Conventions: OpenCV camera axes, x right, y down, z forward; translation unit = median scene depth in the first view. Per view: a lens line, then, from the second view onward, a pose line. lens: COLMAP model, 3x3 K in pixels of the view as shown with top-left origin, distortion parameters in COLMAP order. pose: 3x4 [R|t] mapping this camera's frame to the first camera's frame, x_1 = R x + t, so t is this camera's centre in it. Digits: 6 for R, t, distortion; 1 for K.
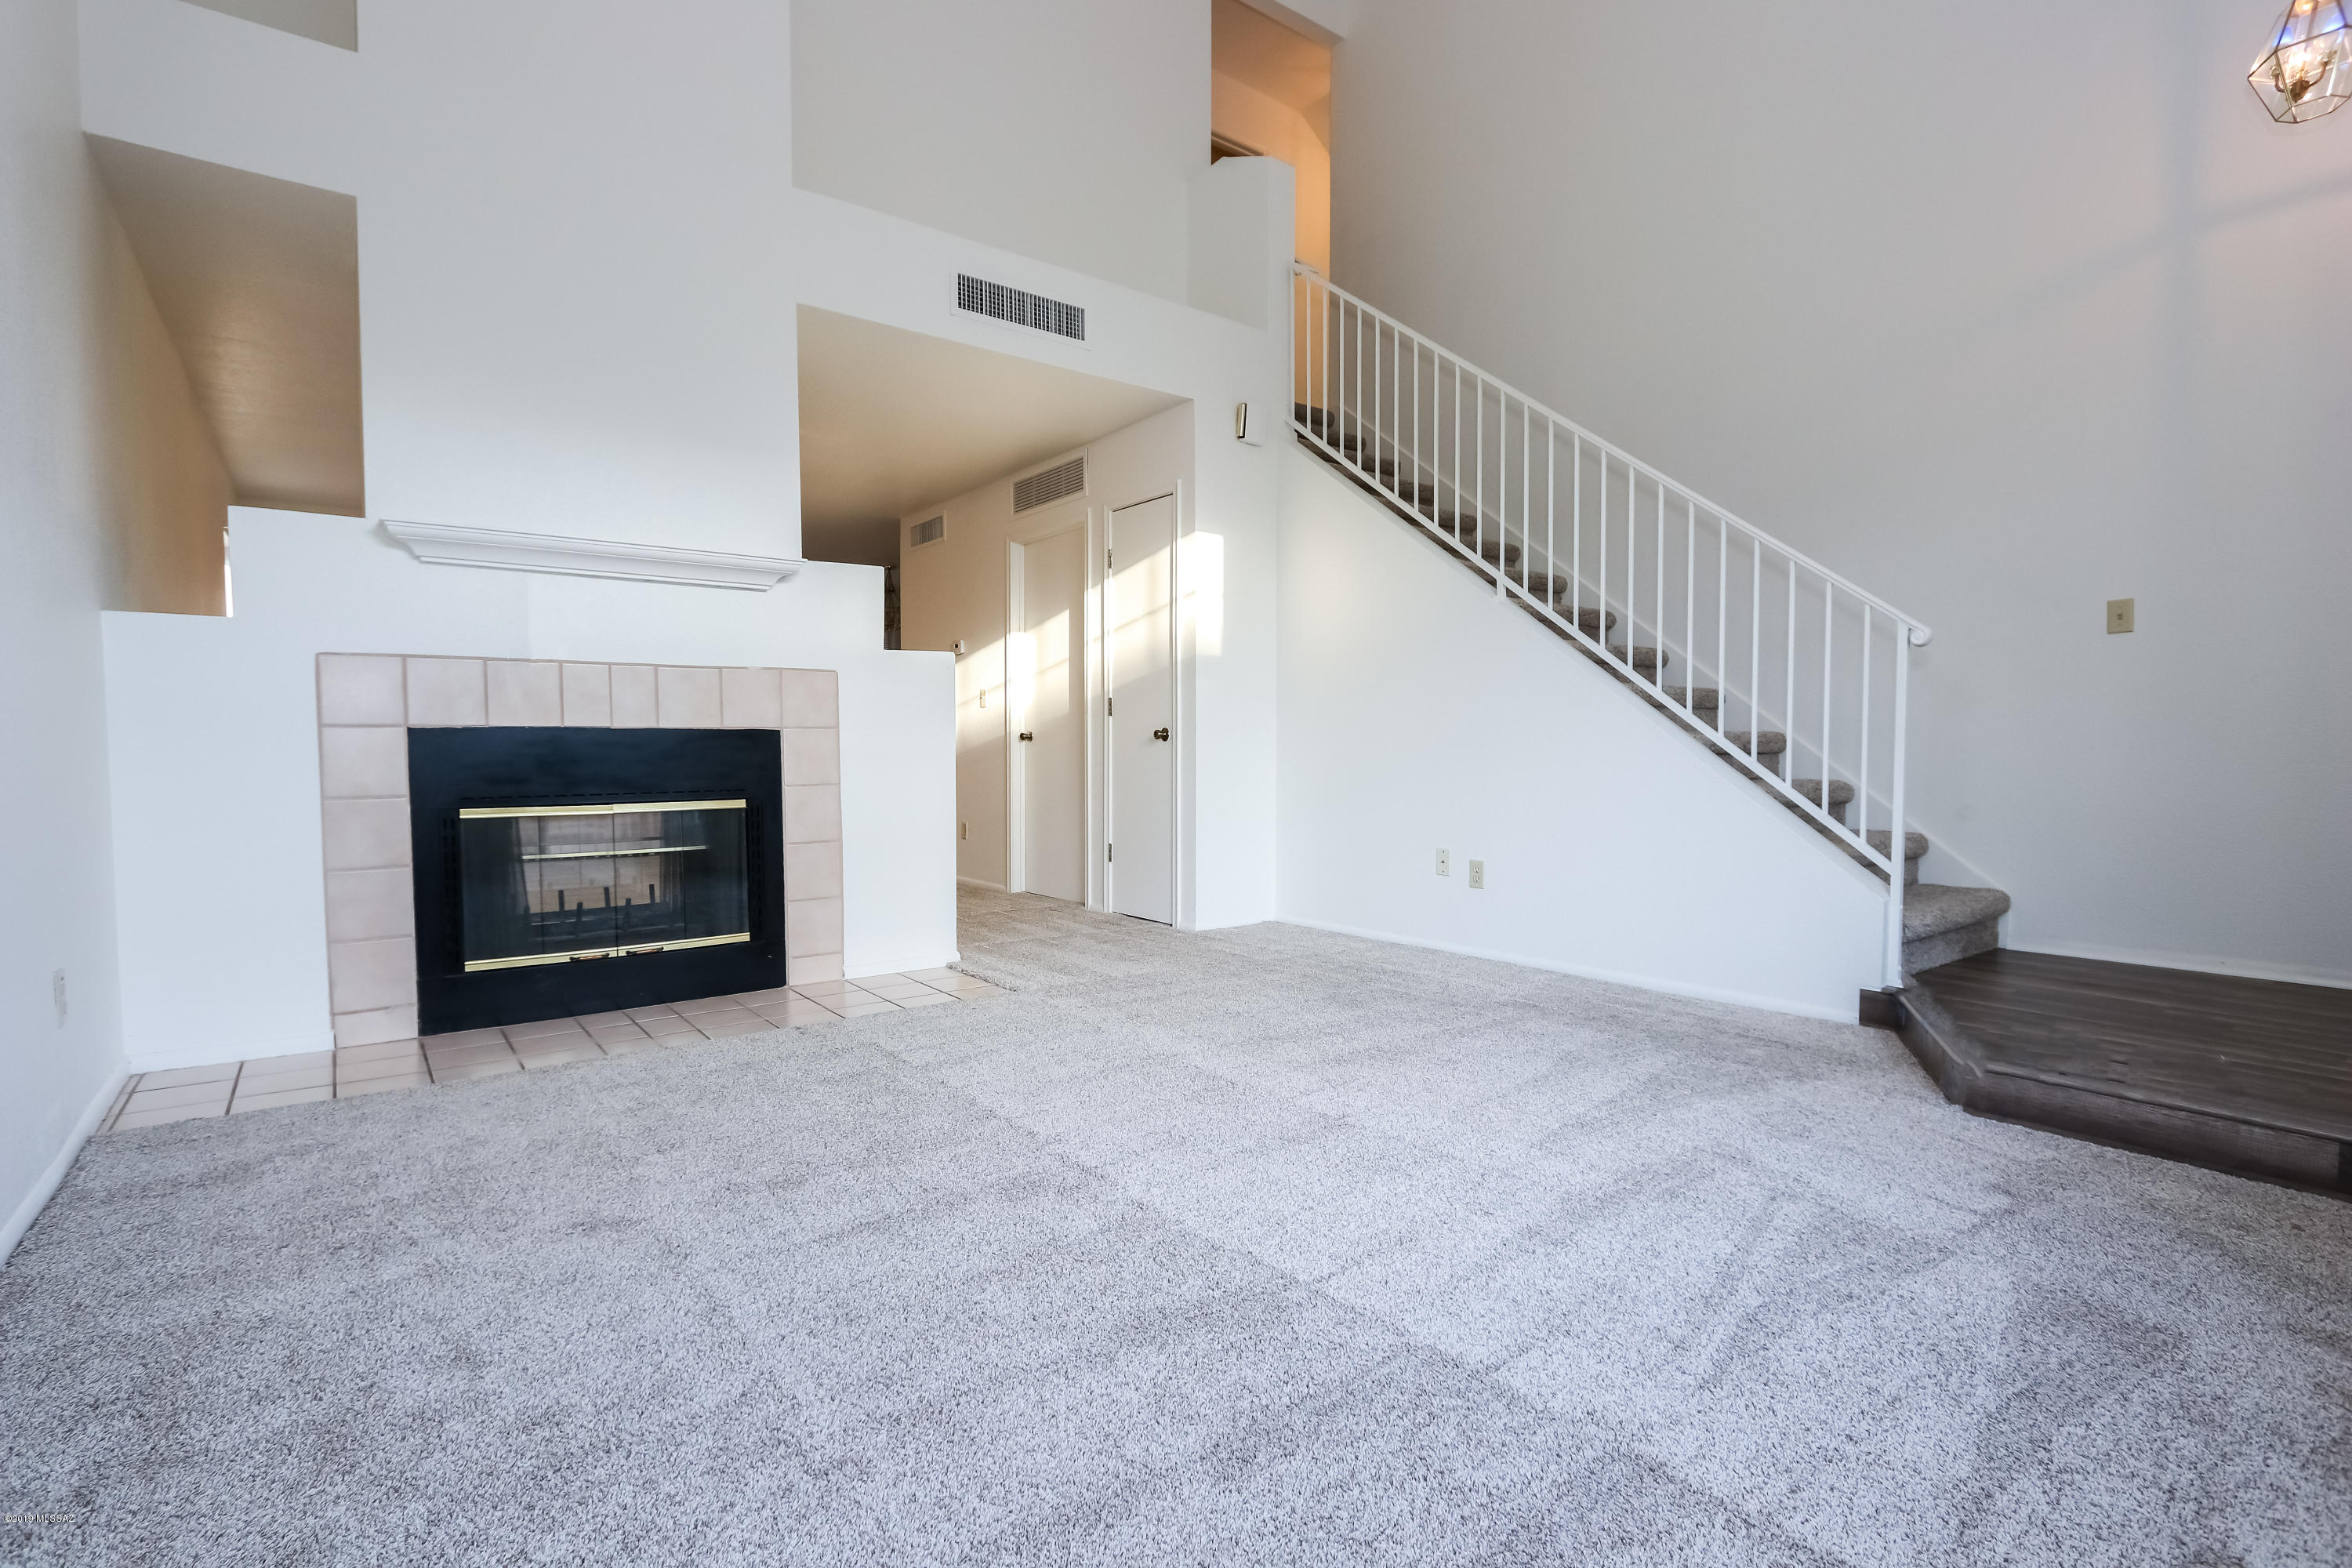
lens RADIAL K [[1103.9, 0, 1168.4], [0, 1103.9, 793.0], [0, 0, 1]] dist [-0.001644, 0.000064]
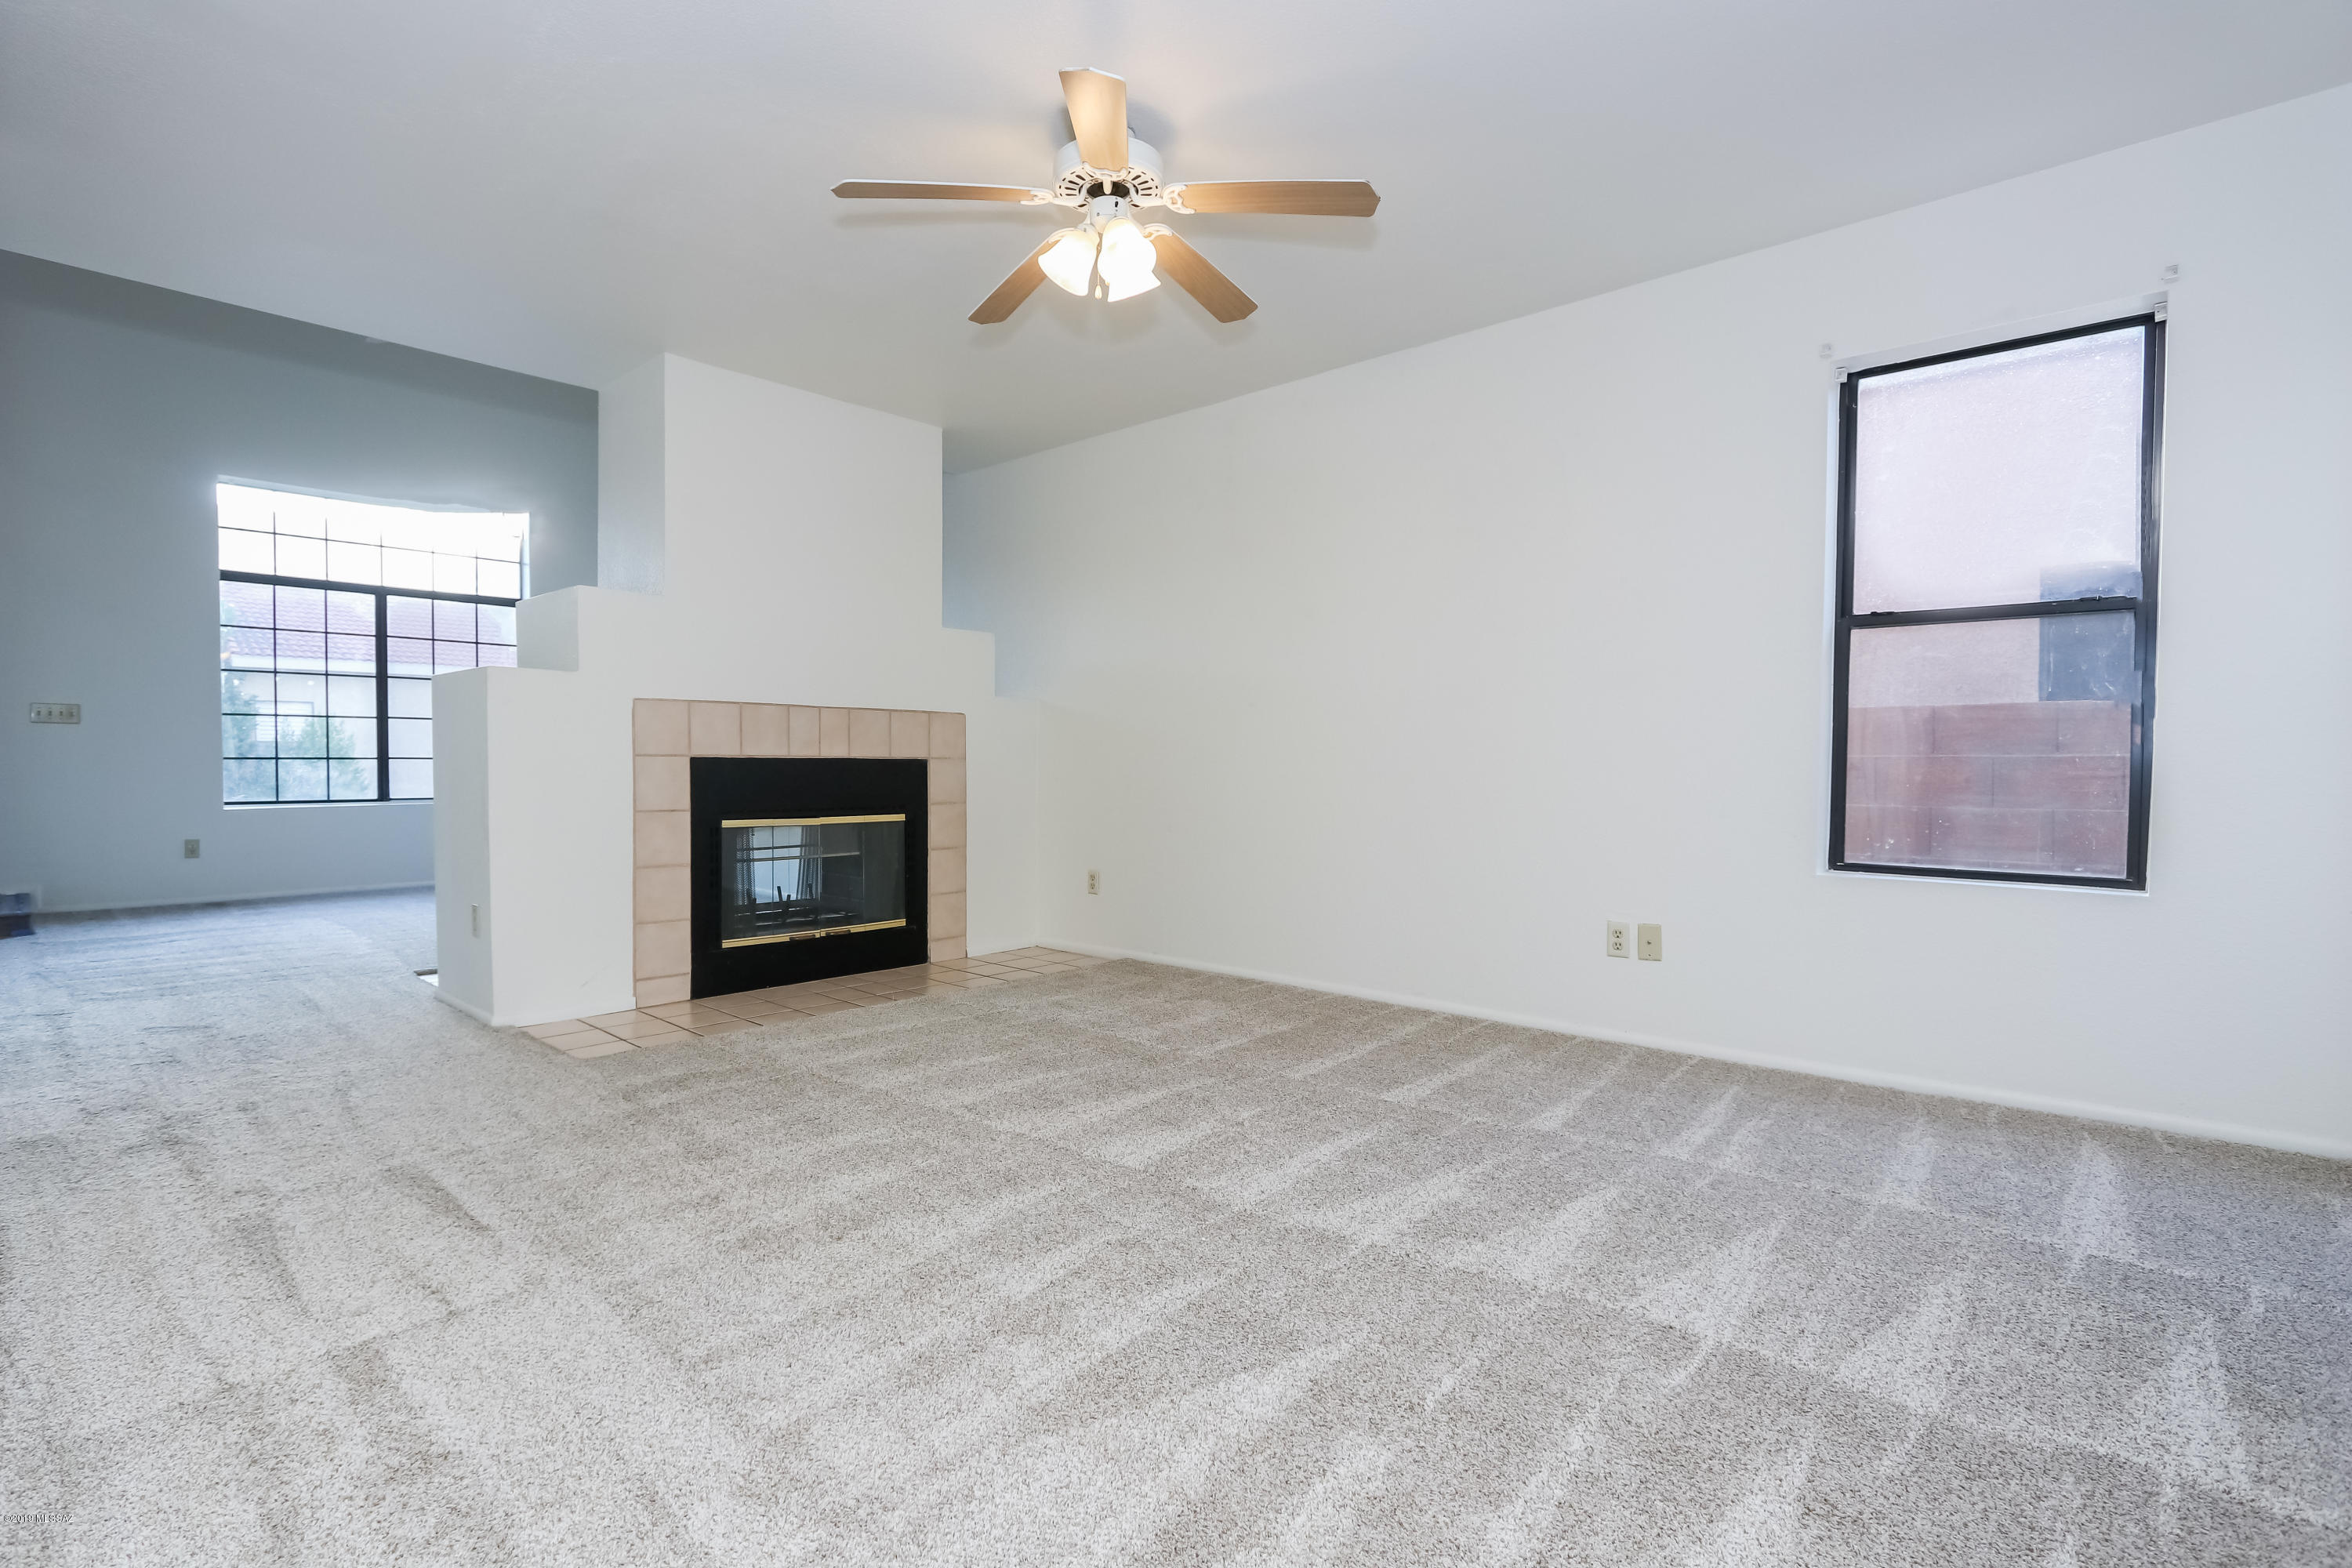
lens RADIAL K [[1103.9, 0, 1179.6], [0, 1103.9, 774.3], [0, 0, 1]] dist [-0.001644, 0.000064]
pose [[0.981492, 0.005554, 0.191421, -0.332170], [0.002418, 0.999140, -0.041389, 0.014024], [-0.191486, 0.041086, 0.980635, -0.331428]]
